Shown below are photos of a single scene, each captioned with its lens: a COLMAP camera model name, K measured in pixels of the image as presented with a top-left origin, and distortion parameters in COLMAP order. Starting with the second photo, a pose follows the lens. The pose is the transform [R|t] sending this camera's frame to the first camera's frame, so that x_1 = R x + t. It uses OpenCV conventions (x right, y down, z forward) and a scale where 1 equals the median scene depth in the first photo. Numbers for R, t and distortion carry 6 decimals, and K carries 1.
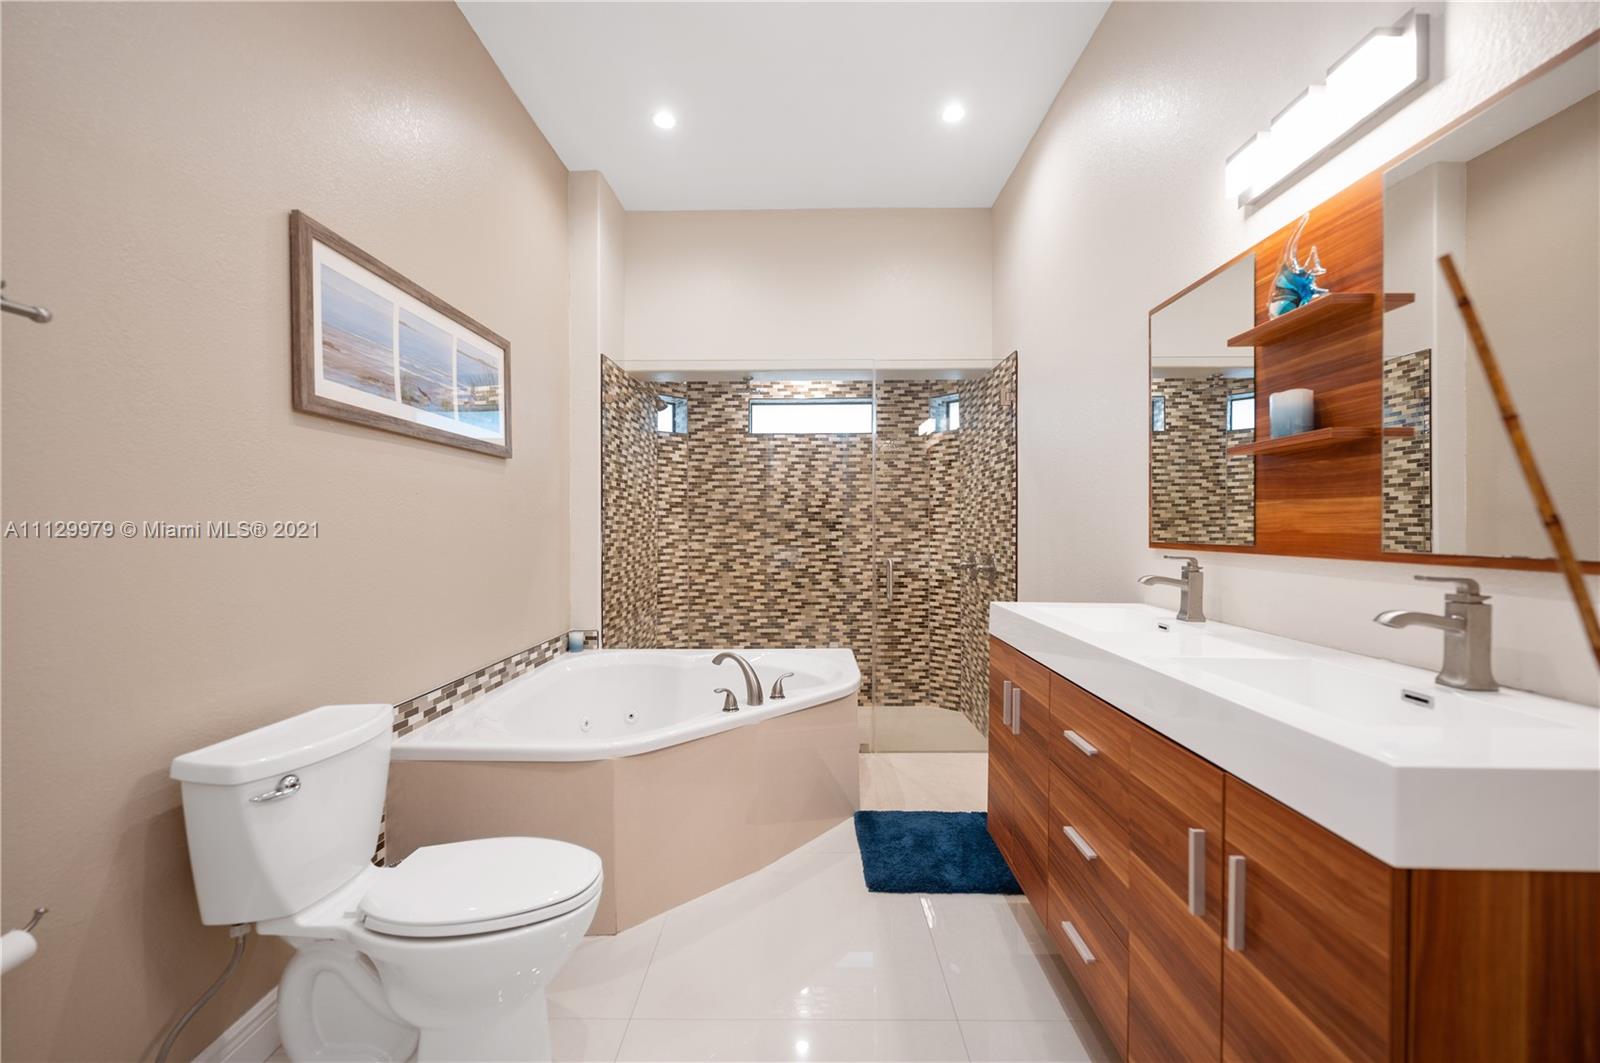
lens RADIAL K [[646.0, 0, 796.8], [0, 646.0, 532.6], [0, 0, 1]] dist [0.003470, -0.000256]
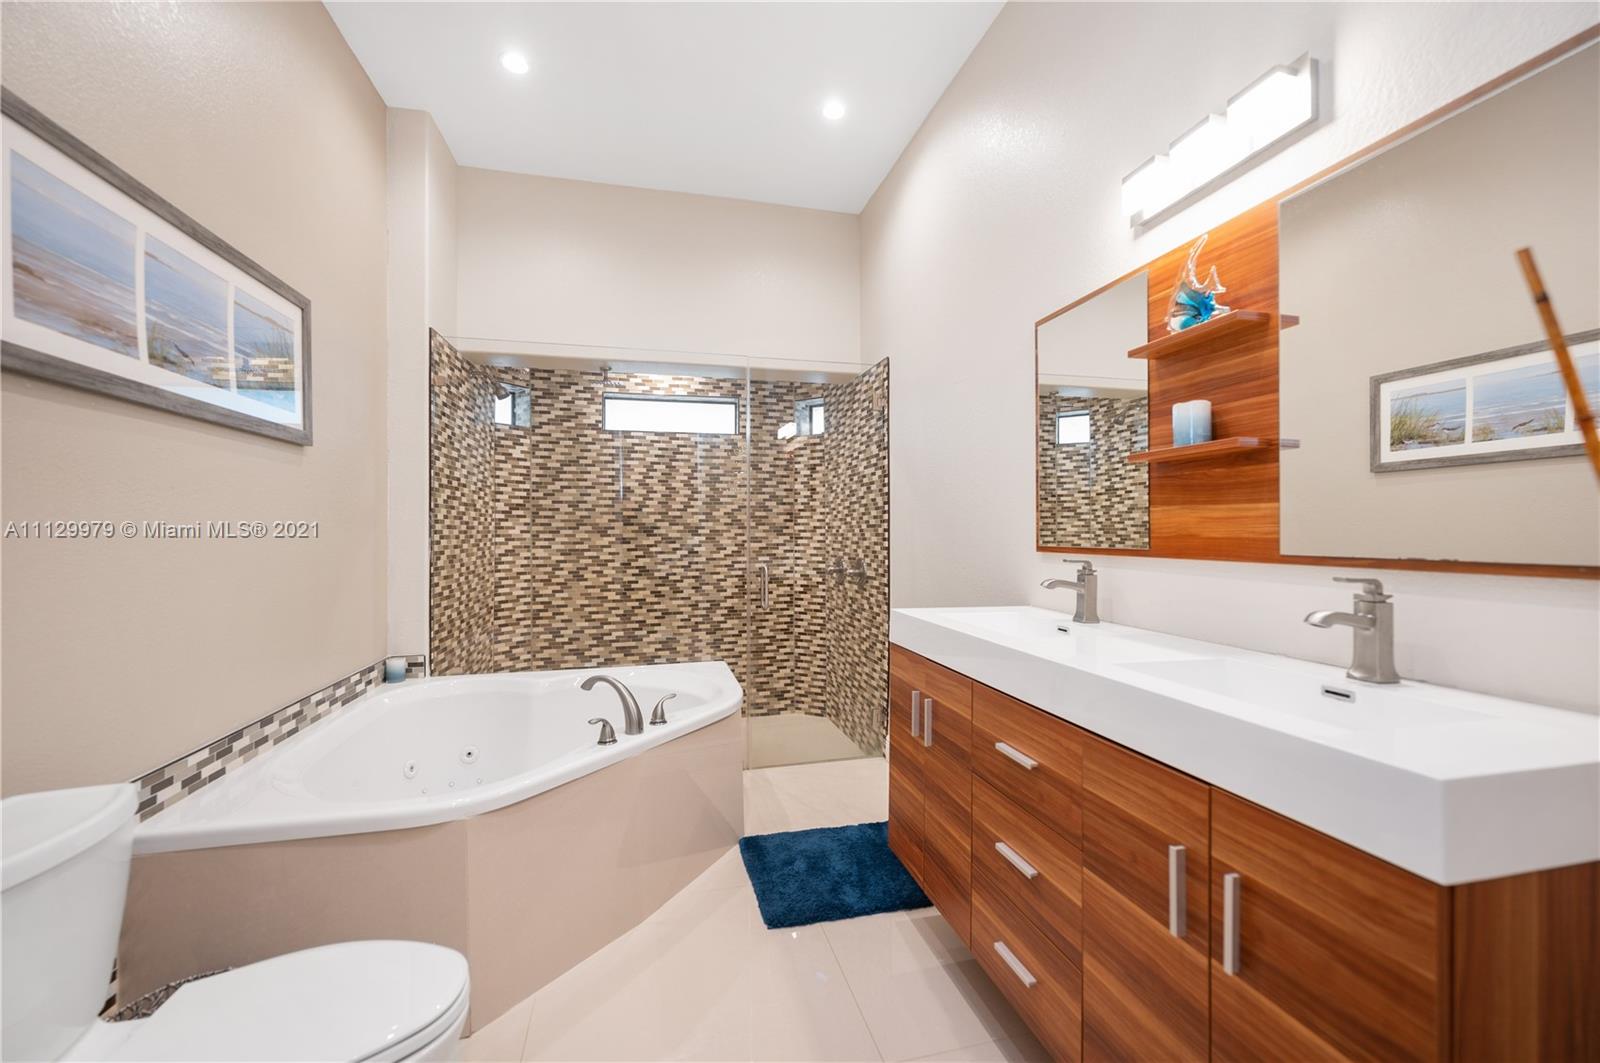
lens RADIAL K [[646.0, 0, 800.8], [0, 646.0, 531.2], [0, 0, 1]] dist [0.003470, -0.000256]
pose [[0.967273, -0.000916, 0.253736, -0.068477], [0.003243, 0.999956, -0.008752, -0.001178], [-0.253717, 0.009289, 0.967234, 0.085908]]
